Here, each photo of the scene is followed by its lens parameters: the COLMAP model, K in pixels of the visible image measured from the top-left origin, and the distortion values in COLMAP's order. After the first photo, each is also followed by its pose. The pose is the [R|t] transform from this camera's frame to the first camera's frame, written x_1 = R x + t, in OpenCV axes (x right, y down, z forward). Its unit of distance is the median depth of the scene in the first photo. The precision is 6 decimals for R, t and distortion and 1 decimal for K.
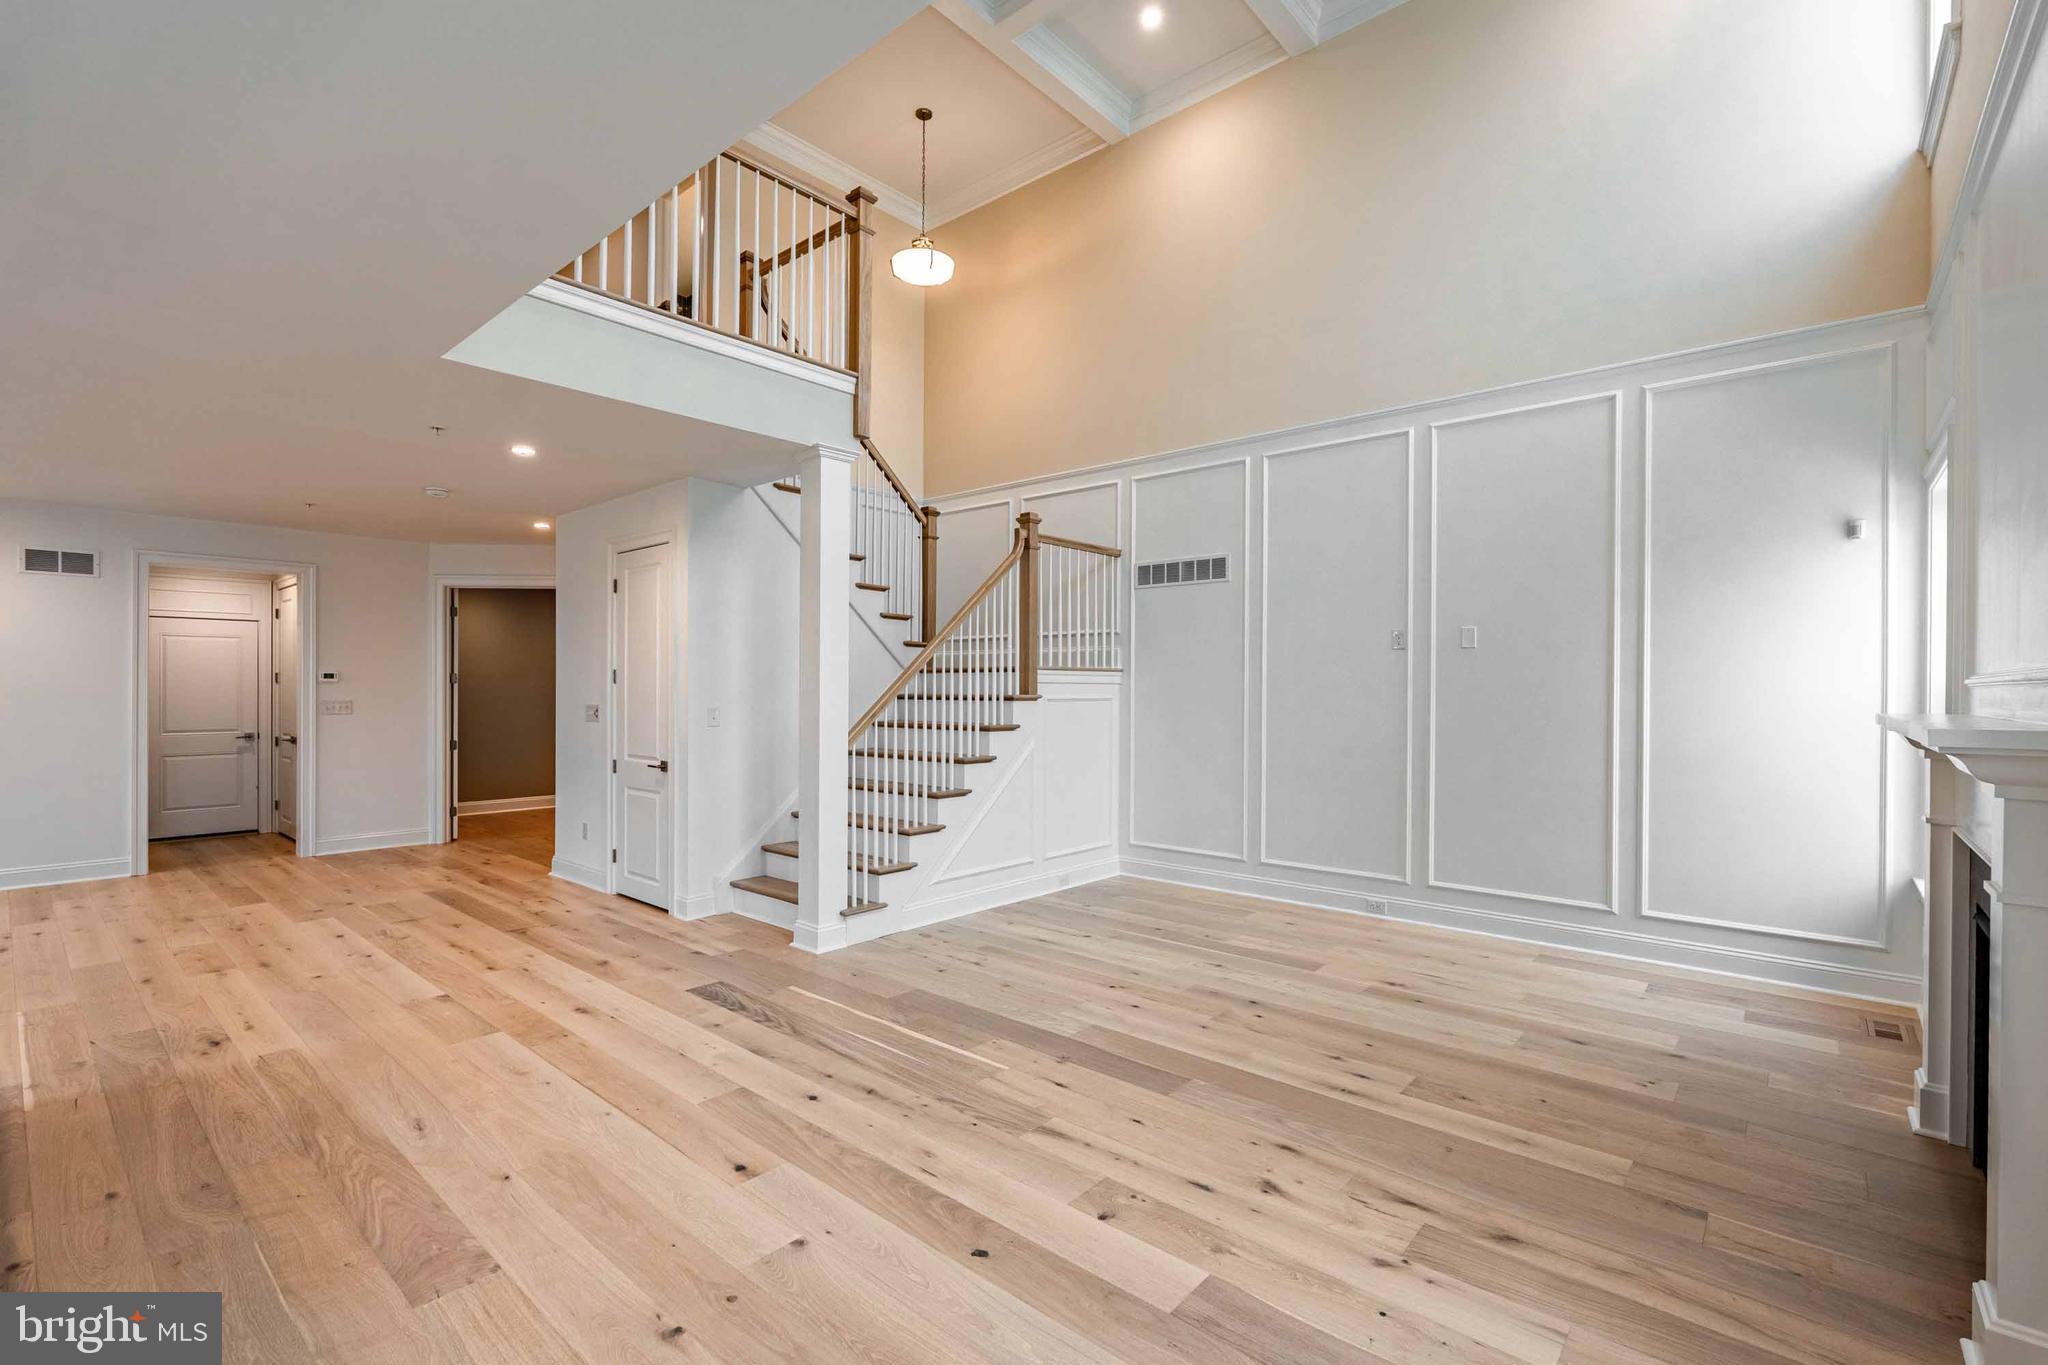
lens RADIAL K [[897.6, 0, 1028.2], [0, 897.6, 693.5], [0, 0, 1]] dist [-0.017995, -0.000019]
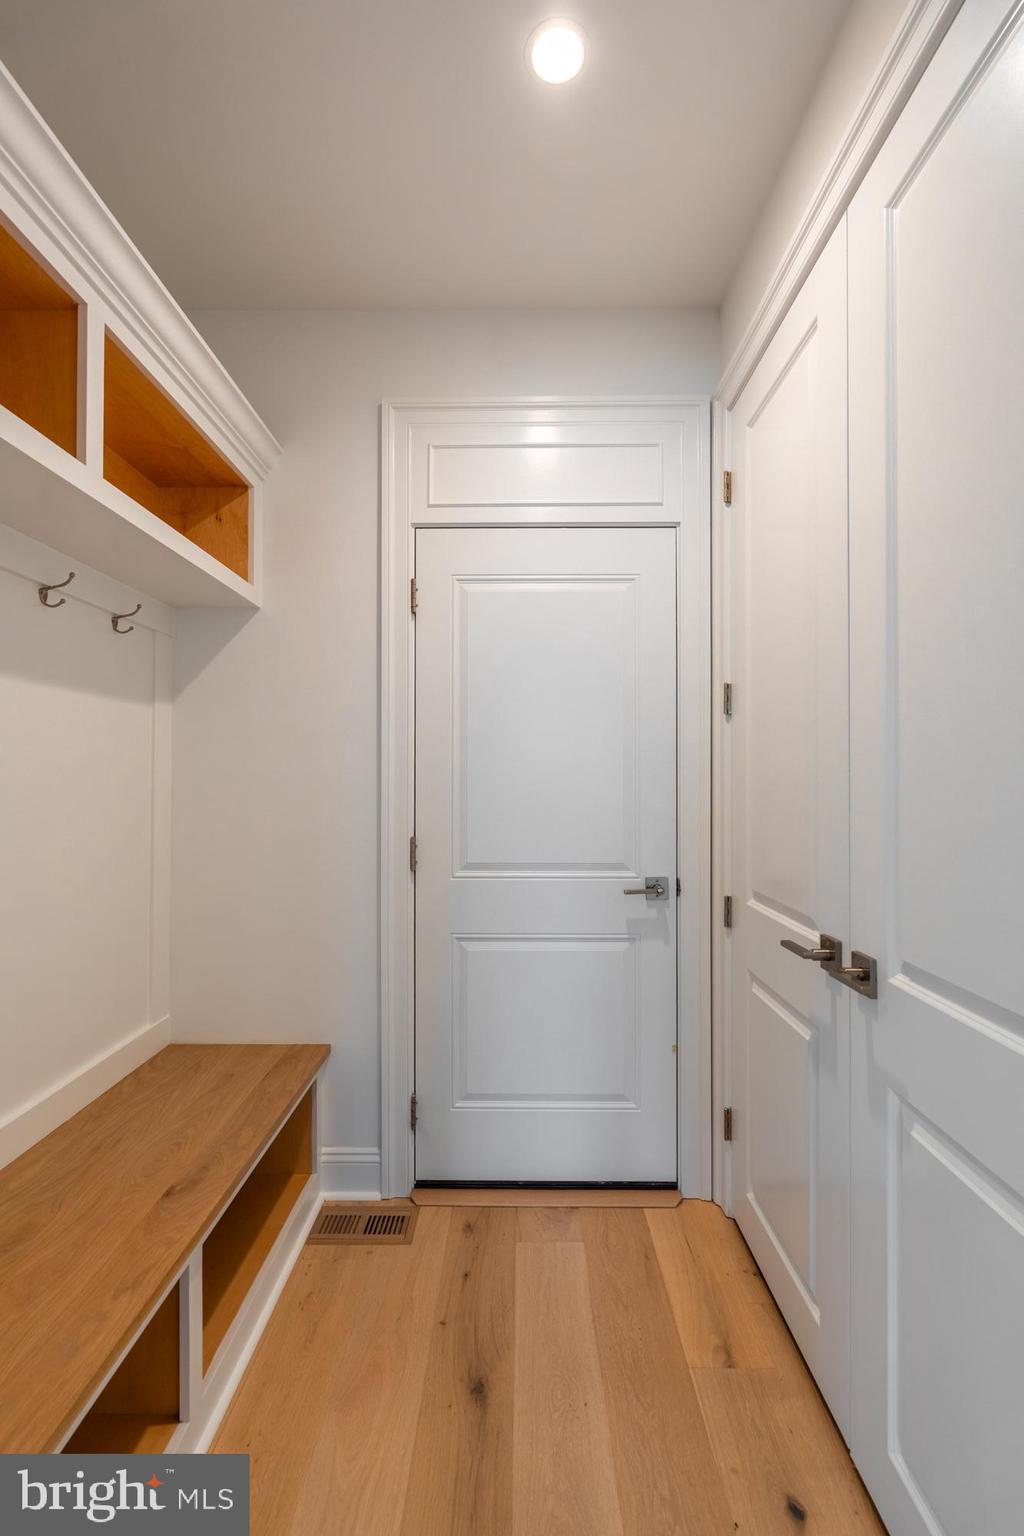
lens RADIAL K [[673.2, 0, 512.5], [0, 673.2, 771.8], [0, 0, 1]] dist [-0.017995, -0.000019]
pose [[0.649571, -0.008965, -0.760248, -0.869953], [-0.000903, 0.999921, -0.012563, 0.012350], [0.760300, 0.008847, 0.649512, 0.958833]]
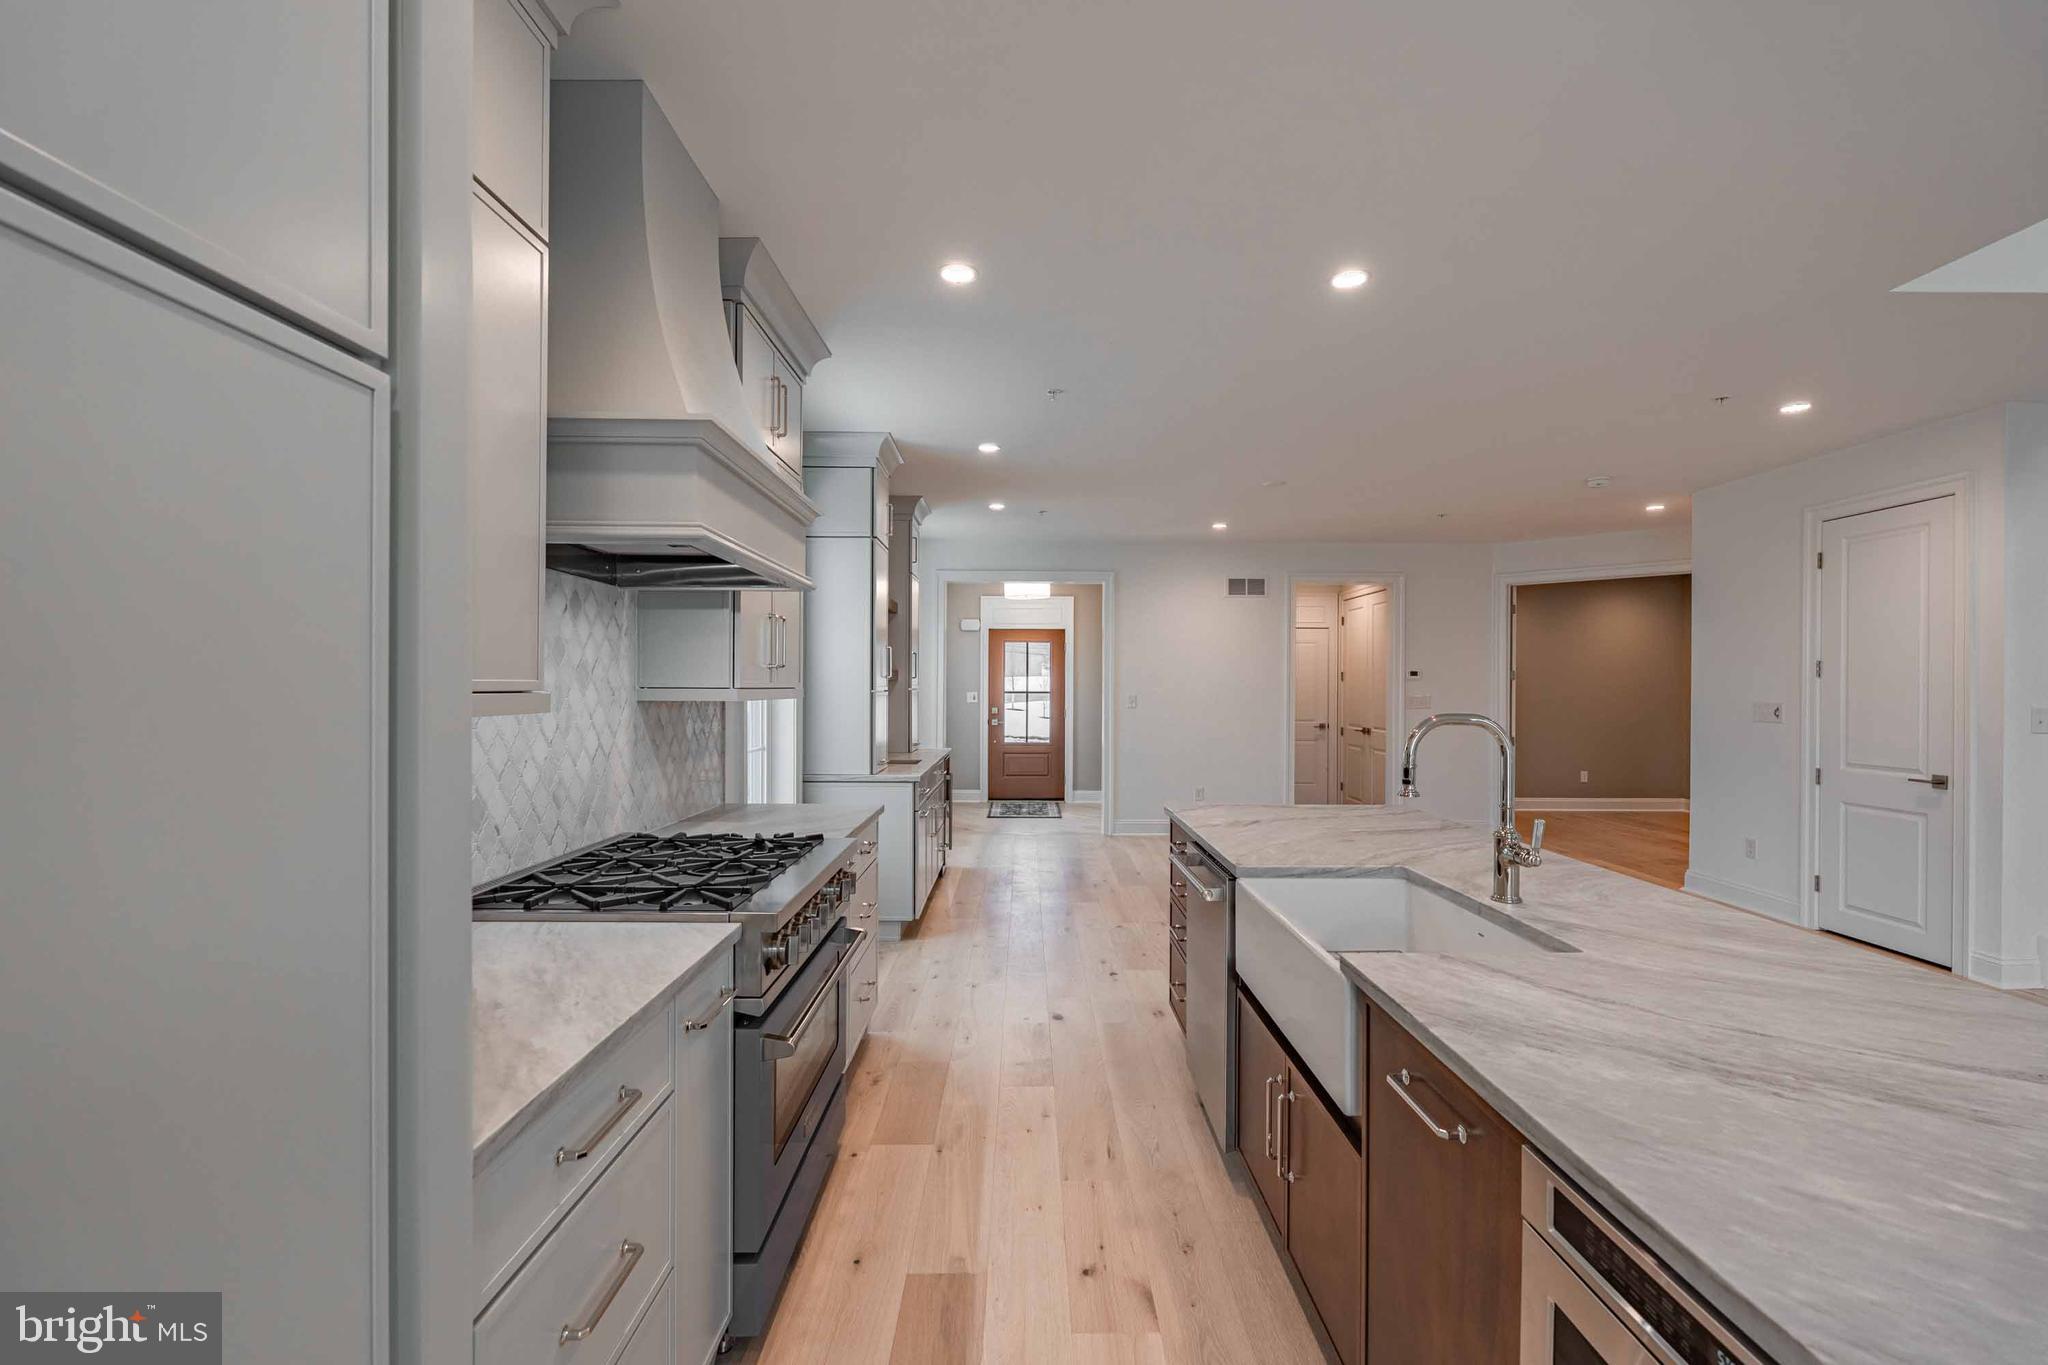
lens RADIAL K [[897.6, 0, 1024.8], [0, 897.6, 684.2], [0, 0, 1]] dist [-0.017995, -0.000019]
pose [[0.654767, -0.004373, -0.755818, -0.285780], [-0.001290, 0.999975, -0.006903, 0.001995], [0.755830, 0.005495, 0.654745, -0.091035]]
